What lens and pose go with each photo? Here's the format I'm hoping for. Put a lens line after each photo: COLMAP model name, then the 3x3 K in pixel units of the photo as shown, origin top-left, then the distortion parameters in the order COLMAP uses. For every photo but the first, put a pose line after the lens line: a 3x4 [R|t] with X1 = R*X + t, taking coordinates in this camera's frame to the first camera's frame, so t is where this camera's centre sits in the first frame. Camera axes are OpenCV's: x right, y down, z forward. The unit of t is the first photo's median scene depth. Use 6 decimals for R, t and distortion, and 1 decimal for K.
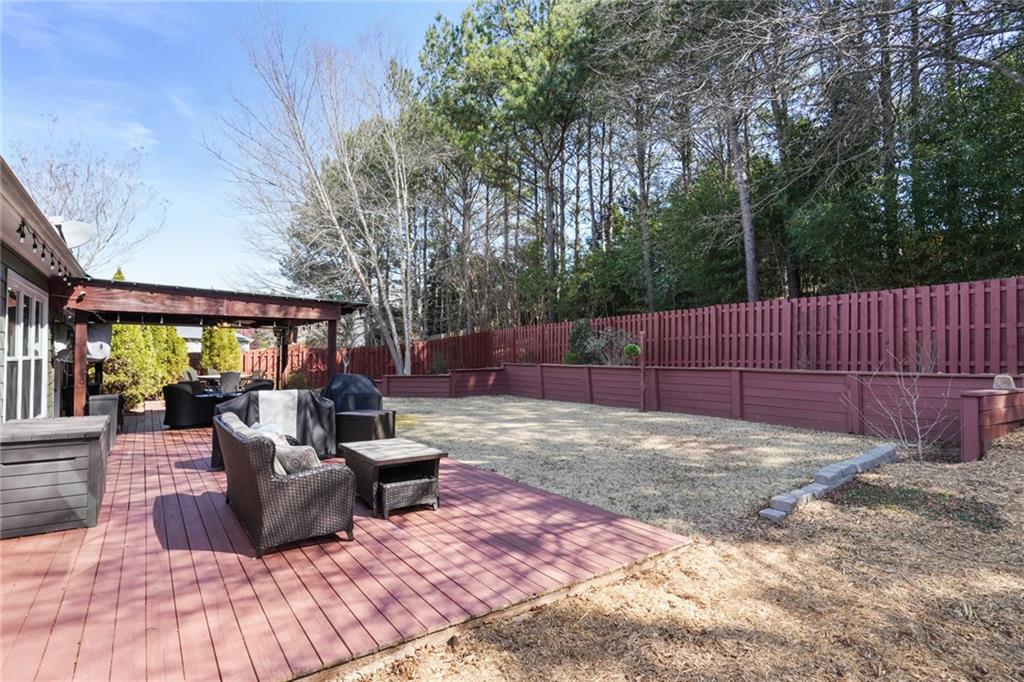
lens RADIAL K [[528.9, 0, 512.0], [0, 528.9, 341.0], [0, 0, 1]] dist [0.004621, 0.000172]
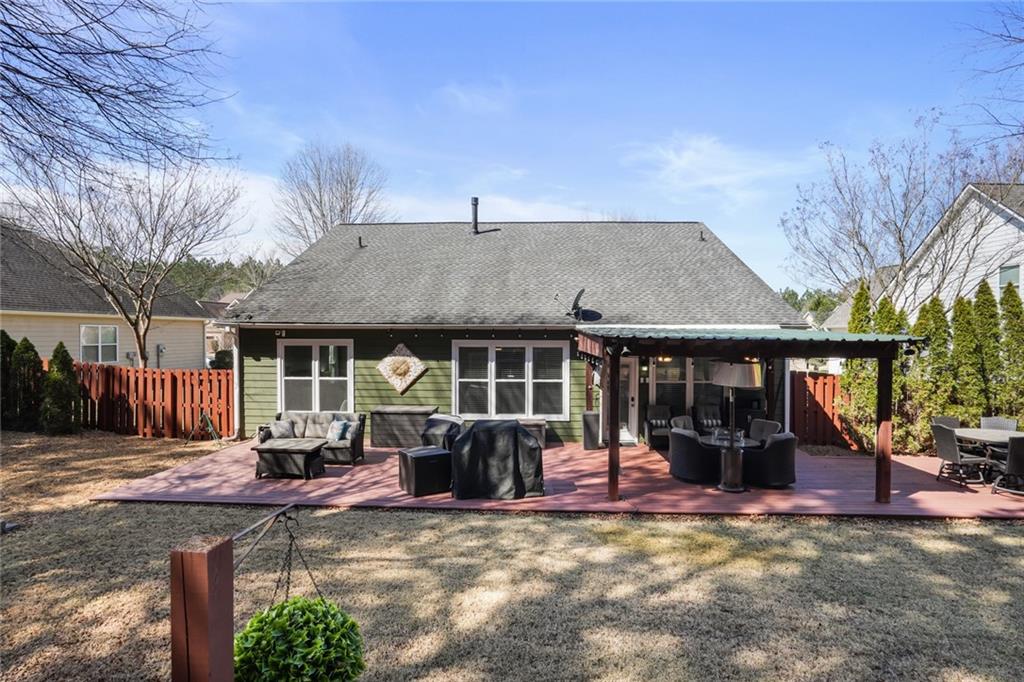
lens RADIAL K [[537.9, 0, 512.0], [0, 537.9, 341.0], [0, 0, 1]] dist [-0.024567, 0.000030]
pose [[-0.666476, -0.001407, -0.745525, 0.679368], [0.022285, 0.999514, -0.021809, -0.089083], [0.745193, -0.031149, -0.666120, 3.059875]]
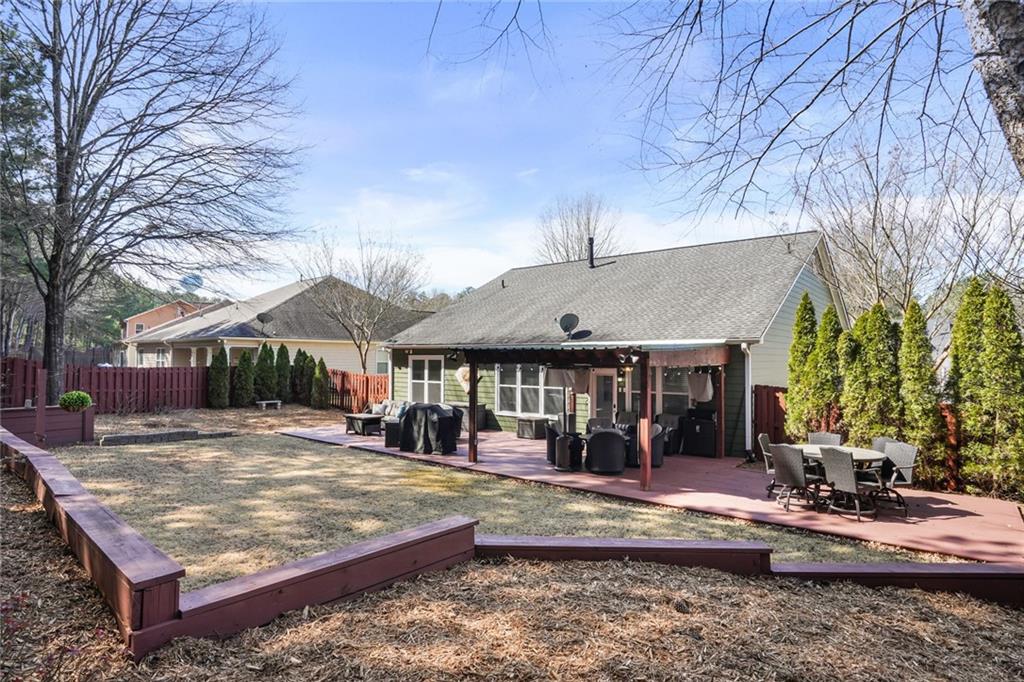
lens RADIAL K [[545.5, 0, 512.0], [0, 545.5, 341.0], [0, 0, 1]] dist [-0.028094, -0.000130]
pose [[-0.976827, -0.019177, -0.213168, -0.398288], [-0.003862, 0.997395, -0.072030, 0.004203], [0.213994, -0.069537, -0.974357, 4.643220]]
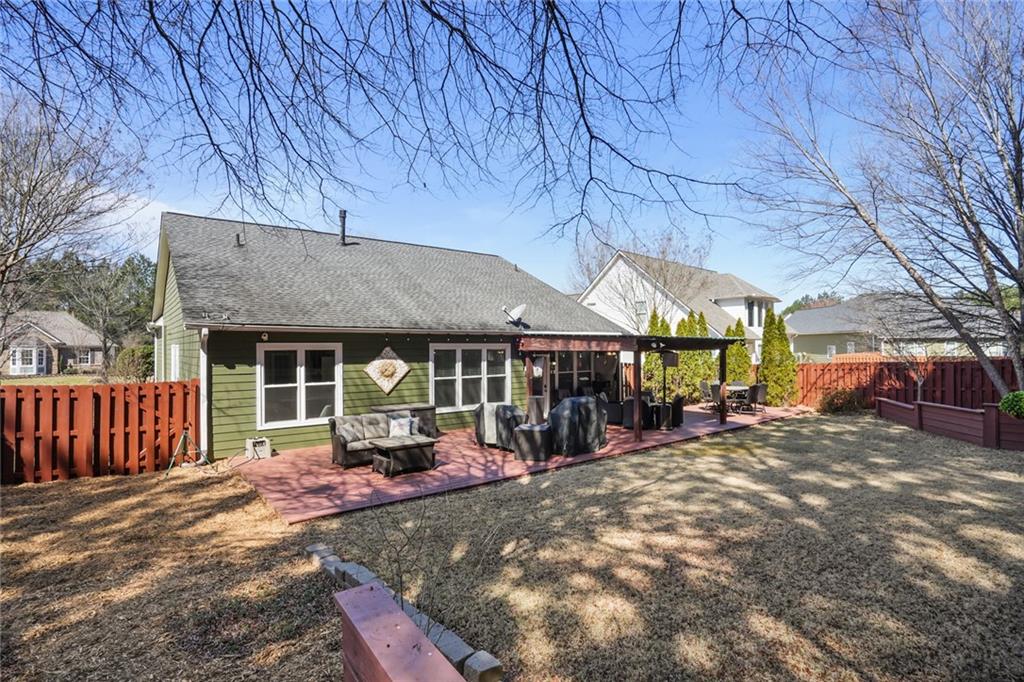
lens RADIAL K [[528.9, 0, 512.0], [0, 528.9, 341.0], [0, 0, 1]] dist [0.004621, 0.000172]
pose [[-0.000631, -0.005079, -0.999987, 1.824759], [0.036403, 0.999324, -0.005099, -0.139286], [0.999337, -0.036406, -0.000446, 1.569816]]
